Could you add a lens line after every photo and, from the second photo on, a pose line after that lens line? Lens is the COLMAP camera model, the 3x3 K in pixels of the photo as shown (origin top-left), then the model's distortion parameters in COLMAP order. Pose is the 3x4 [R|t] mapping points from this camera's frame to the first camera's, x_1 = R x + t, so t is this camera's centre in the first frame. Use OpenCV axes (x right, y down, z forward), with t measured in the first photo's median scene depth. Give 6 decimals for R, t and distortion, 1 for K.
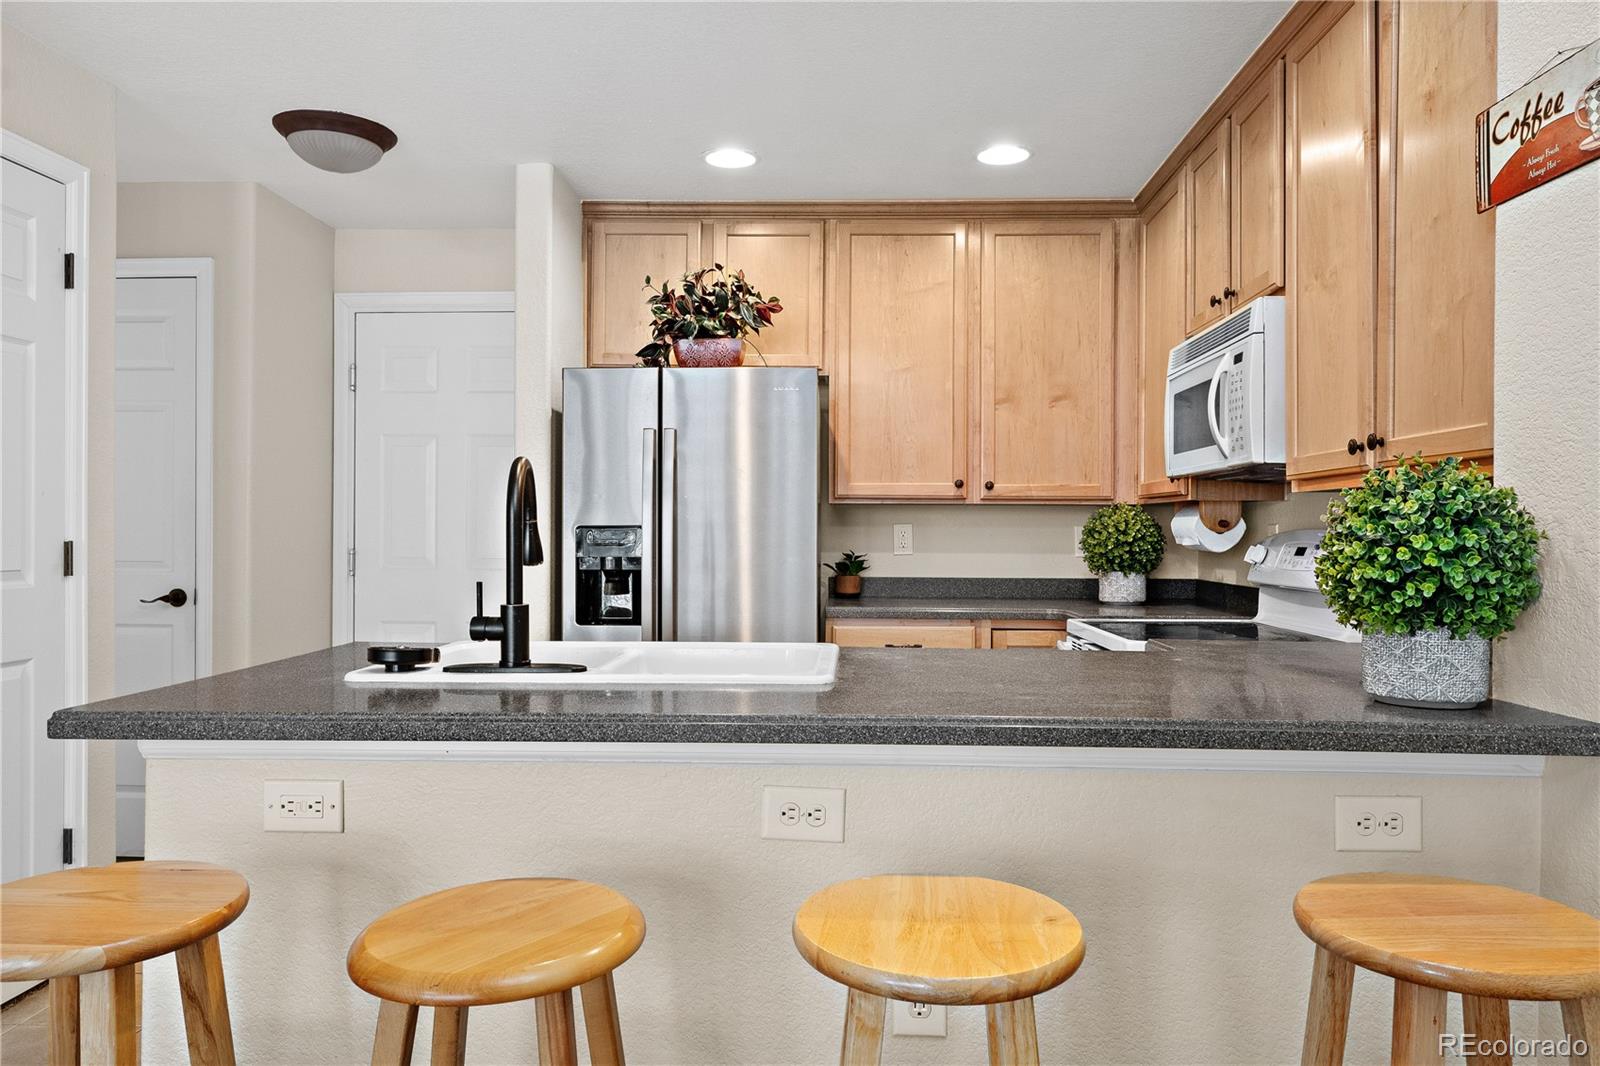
lens RADIAL K [[1085.5, 0, 831.2], [0, 1085.5, 533.9], [0, 0, 1]] dist [0.003642, 0.002540]
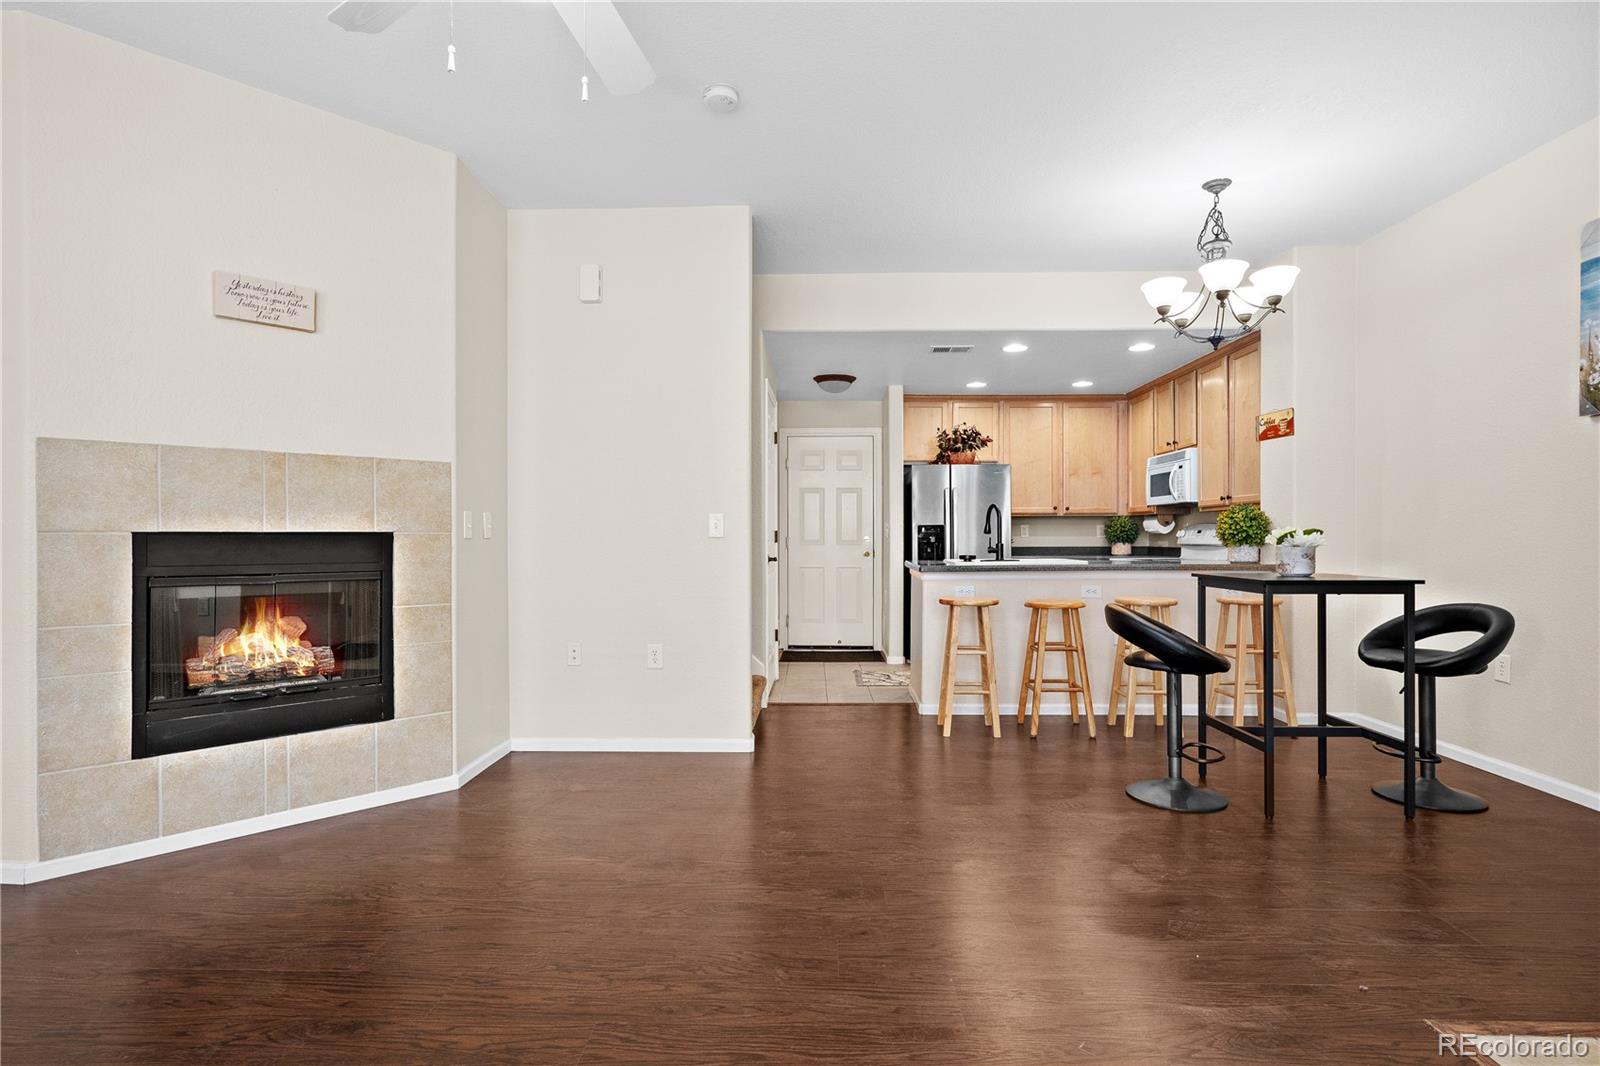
lens RADIAL K [[796.6, 0, 799.7], [0, 796.6, 540.8], [0, 0, 1]] dist [-0.001288, 0.000973]
pose [[0.999956, -0.006151, -0.007118, -0.554806], [0.006170, 0.999978, 0.002603, 0.025645], [0.007102, -0.002646, 0.999971, -1.011429]]
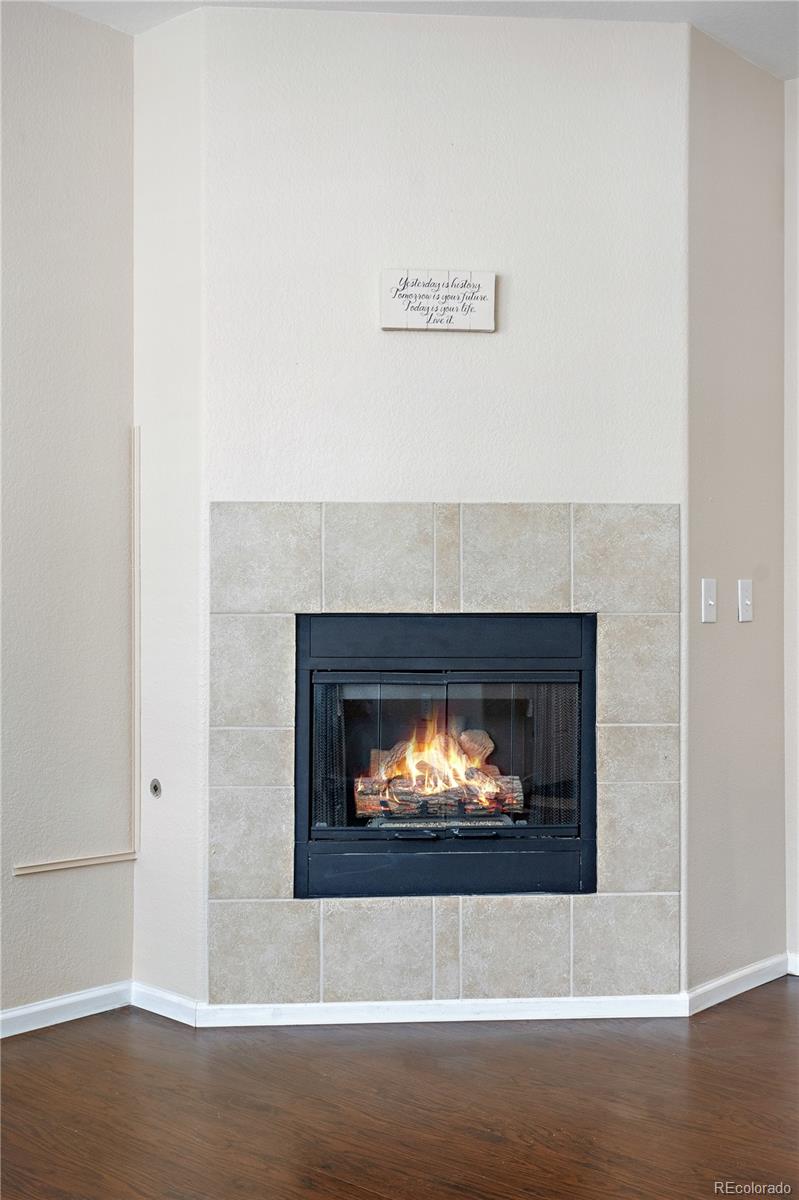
lens RADIAL K [[1418.1, 0, 399.5], [0, 1418.1, 600.0], [0, 0, 1]] dist [0.012255, 0.005628]
pose [[0.757451, -0.009203, -0.652827, -0.416036], [0.001480, 0.999922, -0.012378, 0.017889], [0.652890, 0.008409, 0.757406, -1.027355]]
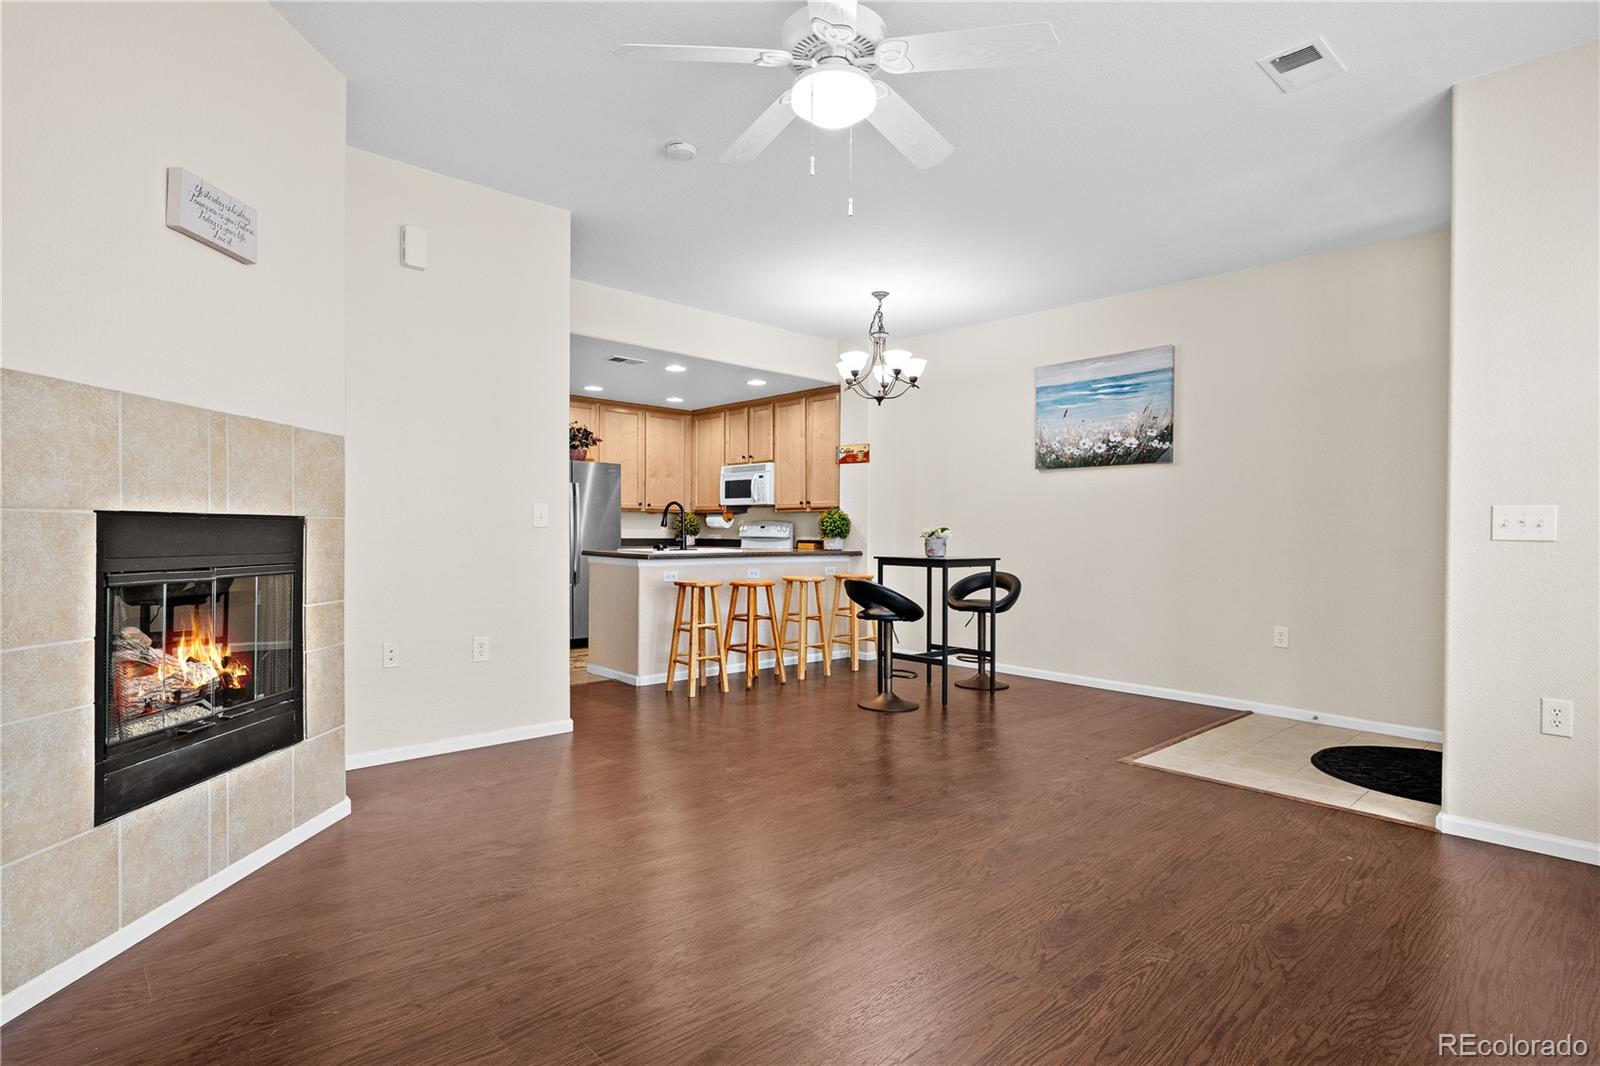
lens RADIAL K [[823.7, 0, 800.0], [0, 823.7, 533.0], [0, 0, 1]] dist [-0.000941, 0.001008]
pose [[0.712654, 0.003181, 0.701508, -1.321787], [-0.006774, 0.999974, 0.002347, 0.026346], [-0.701483, -0.006424, 0.712657, -0.994034]]
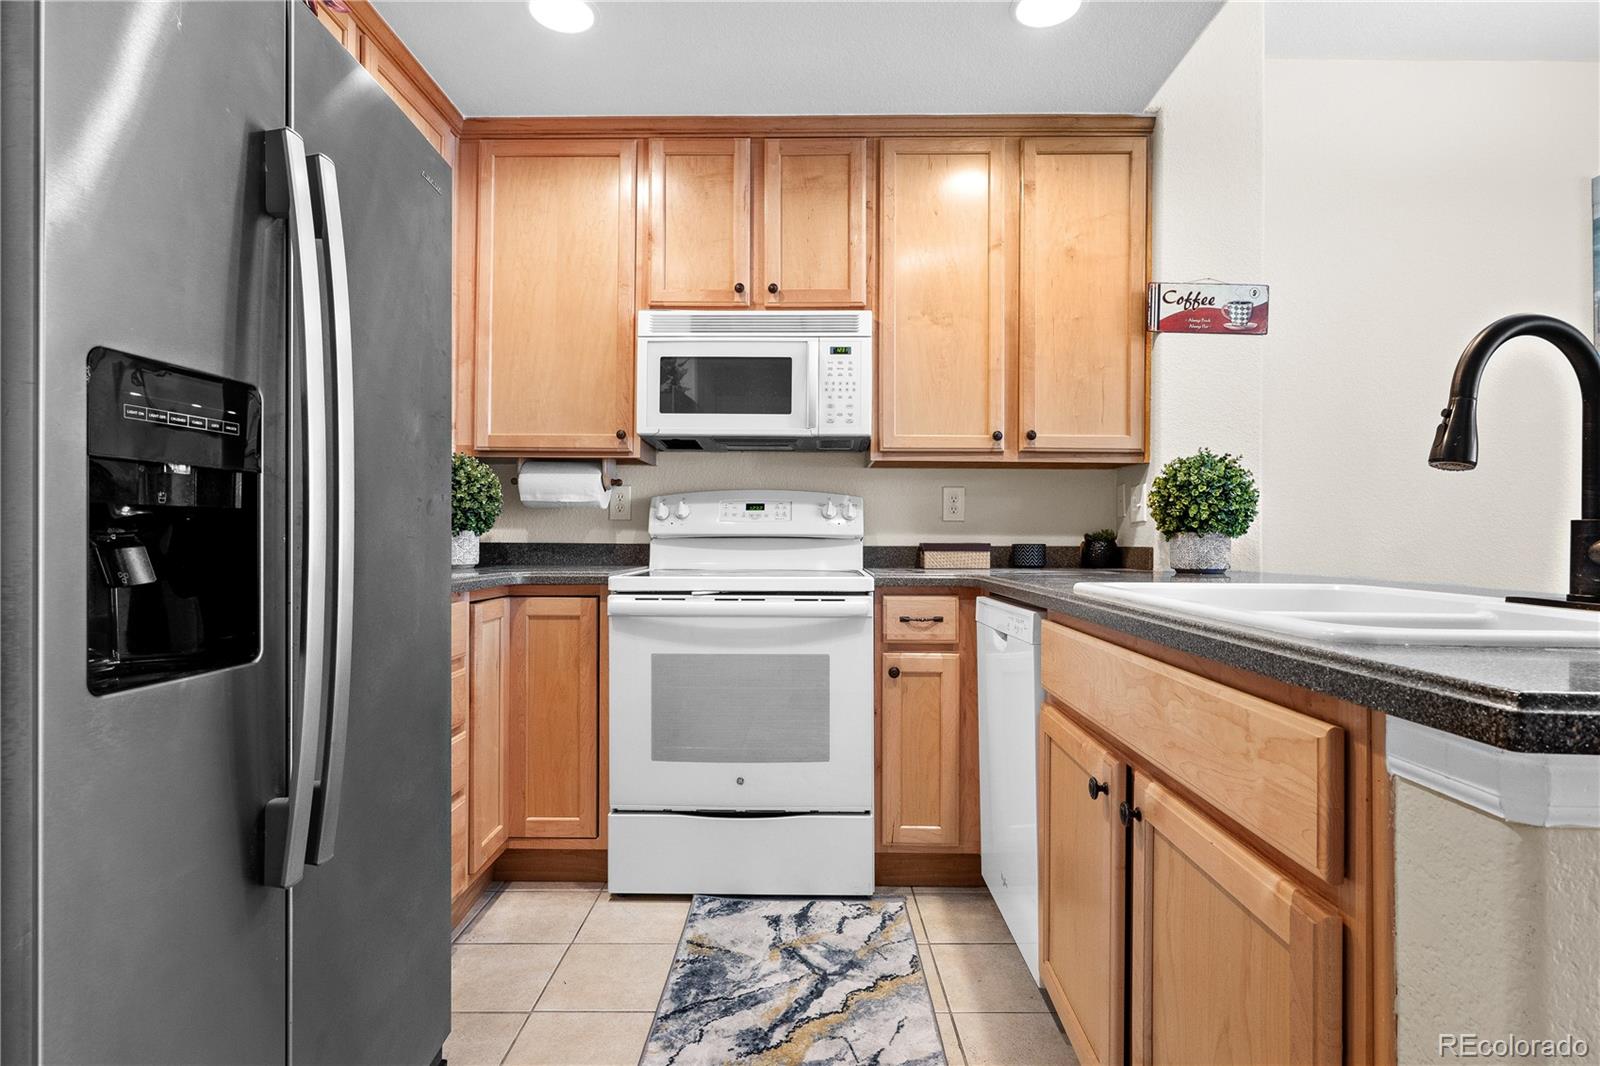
lens RADIAL K [[823.7, 0, 800.0], [0, 823.7, 533.0], [0, 0, 1]] dist [-0.000941, 0.001008]
pose [[-0.006549, -0.009793, 0.999931, -0.484932], [-0.006513, 0.999931, 0.009751, 0.033936], [-0.999957, -0.006449, -0.006613, 0.873992]]
